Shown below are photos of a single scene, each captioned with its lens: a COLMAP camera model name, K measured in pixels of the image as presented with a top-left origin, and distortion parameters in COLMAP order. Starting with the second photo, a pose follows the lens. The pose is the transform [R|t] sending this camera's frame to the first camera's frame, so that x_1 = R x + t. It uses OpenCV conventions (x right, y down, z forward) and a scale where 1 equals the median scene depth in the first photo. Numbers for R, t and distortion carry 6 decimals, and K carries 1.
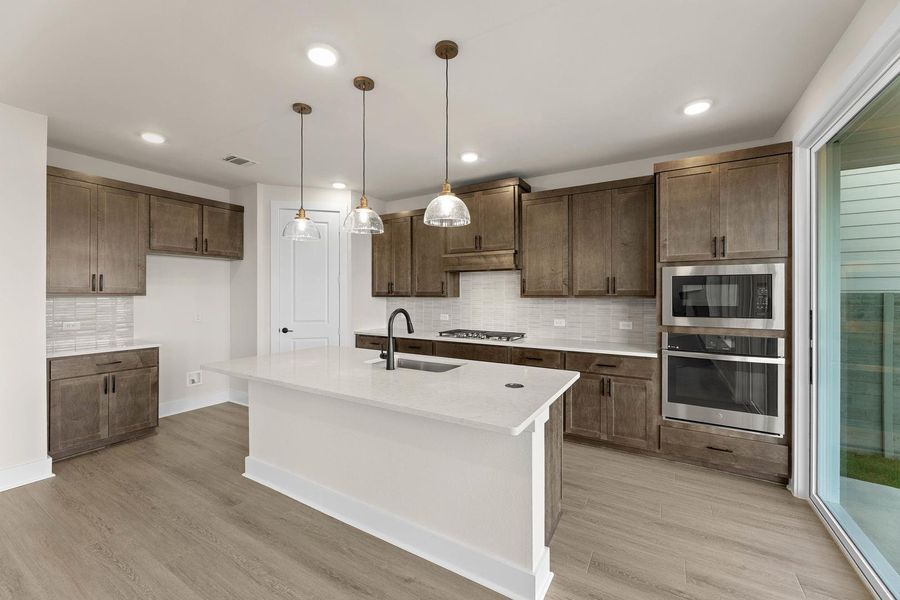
lens RADIAL K [[358.3, 0, 446.2], [0, 358.3, 295.2], [0, 0, 1]] dist [0.001216, 0.000178]
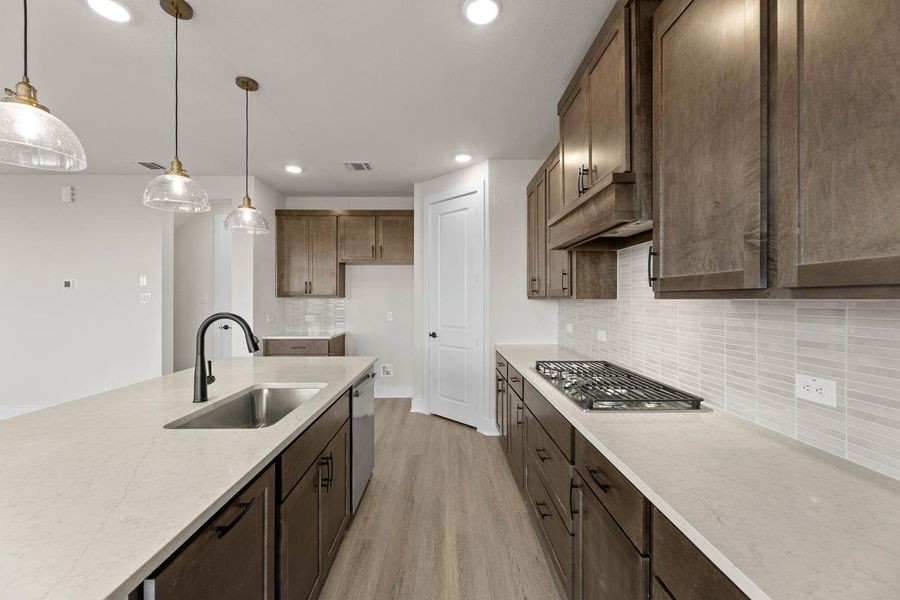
lens RADIAL K [[358.3, 0, 450.5], [0, 358.3, 297.5], [0, 0, 1]] dist [0.001216, 0.000178]
pose [[0.536819, -0.003848, -0.843688, 0.467658], [0.001304, 0.999992, -0.003731, 0.007668], [0.843696, 0.000903, 0.536820, 0.720222]]
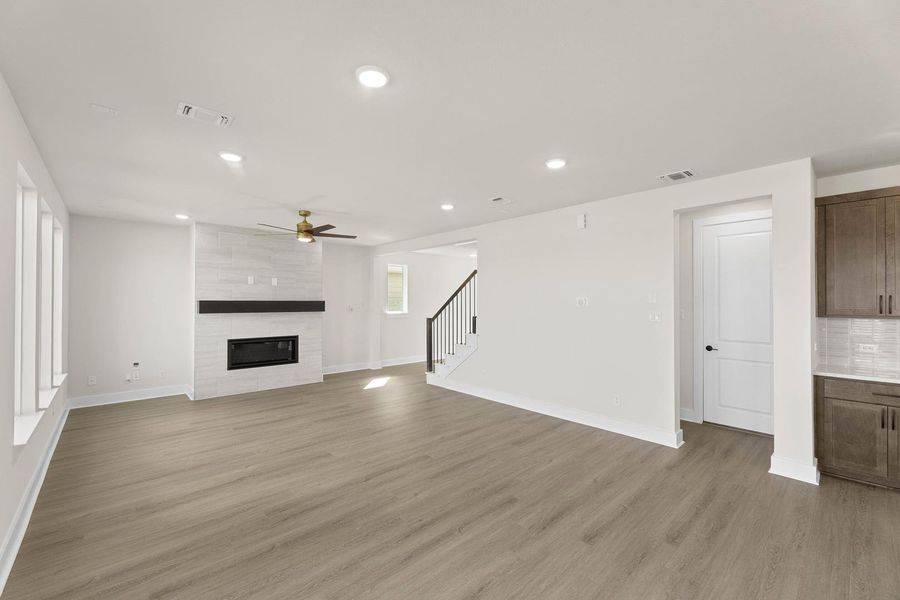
lens RADIAL K [[358.3, 0, 448.2], [0, 358.3, 304.3], [0, 0, 1]] dist [0.001216, 0.000178]
pose [[-0.258093, -0.005102, -0.966107, 0.195541], [-0.006434, 0.999973, -0.003562, -0.024813], [0.966099, 0.005297, -0.258119, 0.160589]]
